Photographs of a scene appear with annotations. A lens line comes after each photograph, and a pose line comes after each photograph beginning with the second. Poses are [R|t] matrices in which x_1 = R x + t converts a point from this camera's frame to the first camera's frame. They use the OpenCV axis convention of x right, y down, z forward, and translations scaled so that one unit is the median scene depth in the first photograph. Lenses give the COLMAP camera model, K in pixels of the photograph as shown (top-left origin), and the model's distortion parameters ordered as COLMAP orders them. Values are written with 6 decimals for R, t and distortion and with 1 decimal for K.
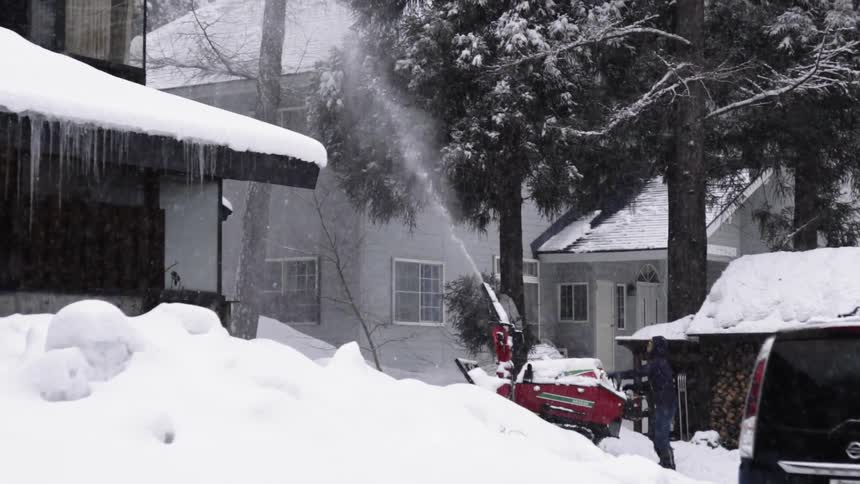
lens RADIAL K [[1819.7, 0, 430.0], [0, 1819.7, 242.0], [0, 0, 1]] dist [-0.284849, 2.878476]
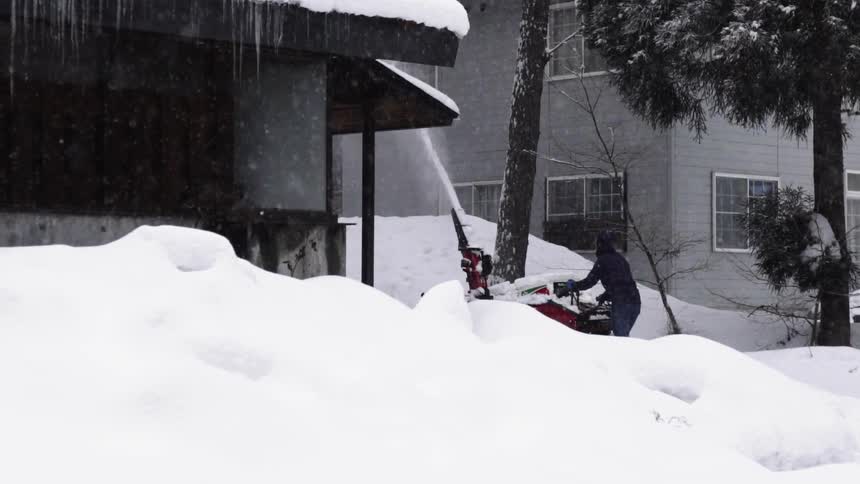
lens RADIAL K [[1819.7, 0, 430.0], [0, 1819.7, 242.0], [0, 0, 1]] dist [-0.284849, 2.878476]
pose [[0.972857, -0.007669, -0.231281, 0.064317], [0.016971, 0.999124, 0.038258, 0.008748], [0.230785, -0.041145, 0.972134, 0.203171]]
